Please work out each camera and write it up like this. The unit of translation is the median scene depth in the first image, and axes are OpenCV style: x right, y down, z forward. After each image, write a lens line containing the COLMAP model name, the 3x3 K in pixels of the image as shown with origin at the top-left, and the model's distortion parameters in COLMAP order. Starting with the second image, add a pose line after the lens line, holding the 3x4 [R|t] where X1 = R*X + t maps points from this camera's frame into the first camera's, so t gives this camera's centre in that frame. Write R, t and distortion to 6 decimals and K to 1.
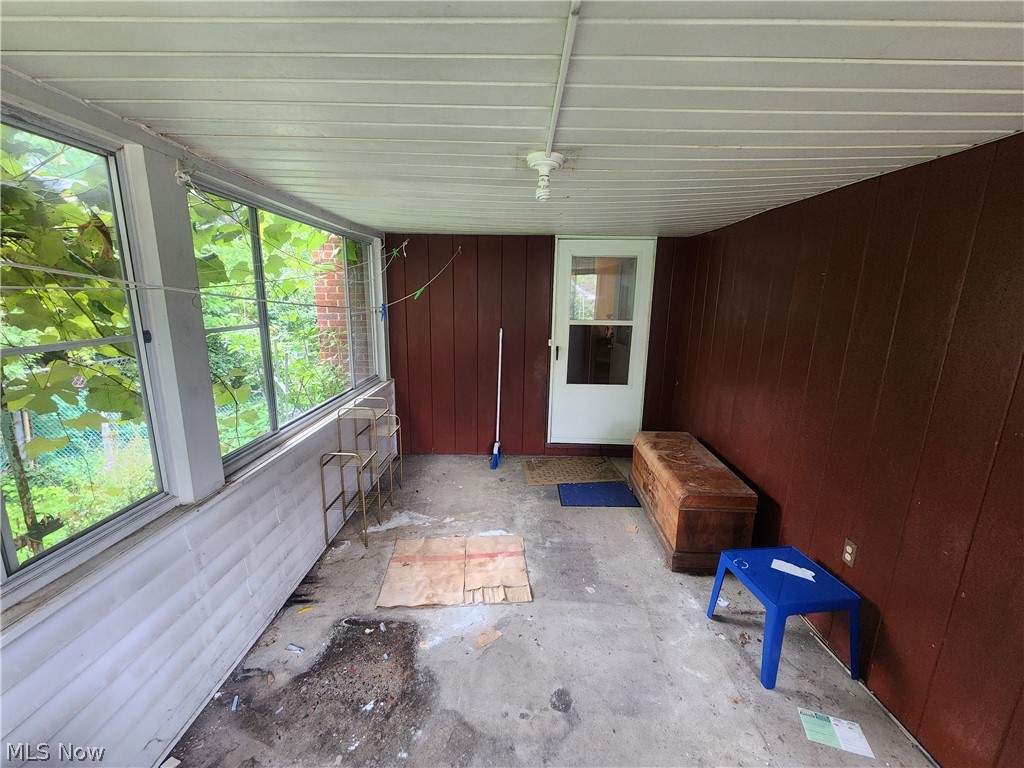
lens RADIAL K [[418.9, 0, 504.3], [0, 418.9, 383.2], [0, 0, 1]] dist [0.000303, 0.000003]
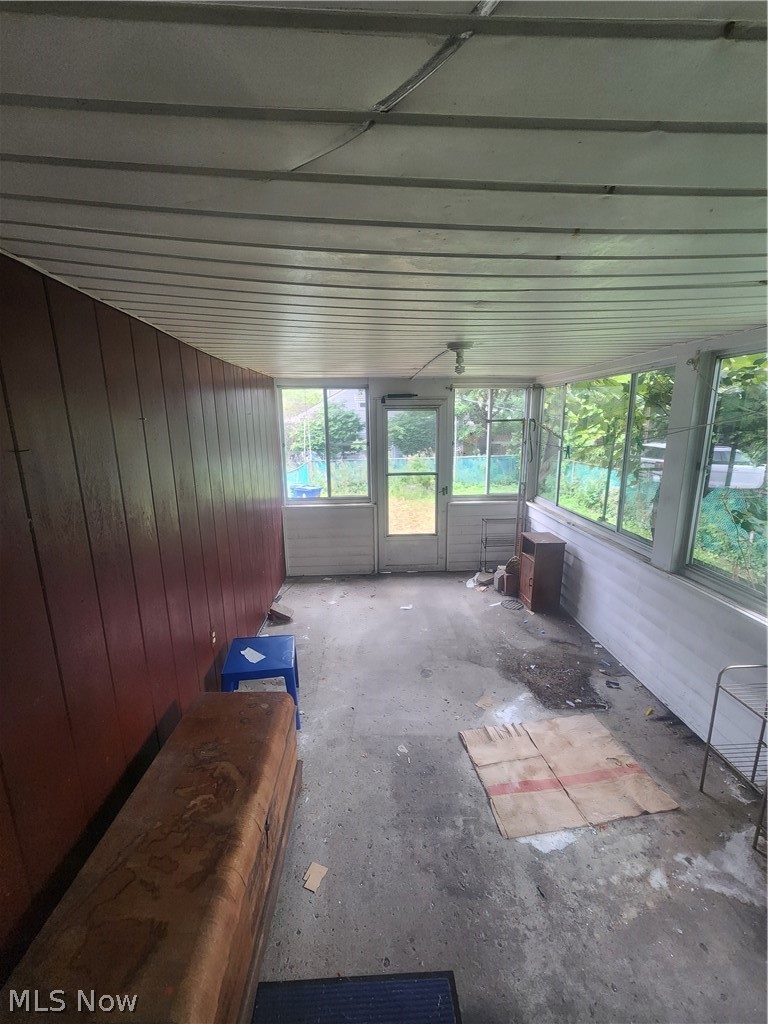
lens RADIAL K [[418.9, 0, 384.8], [0, 418.9, 516.1], [0, 0, 1]] dist [0.000303, 0.000003]
pose [[-0.996310, 0.014151, -0.084652, 0.289201], [-0.022209, 0.910215, 0.413540, -0.346925], [0.082904, 0.413894, -0.906542, 1.487206]]
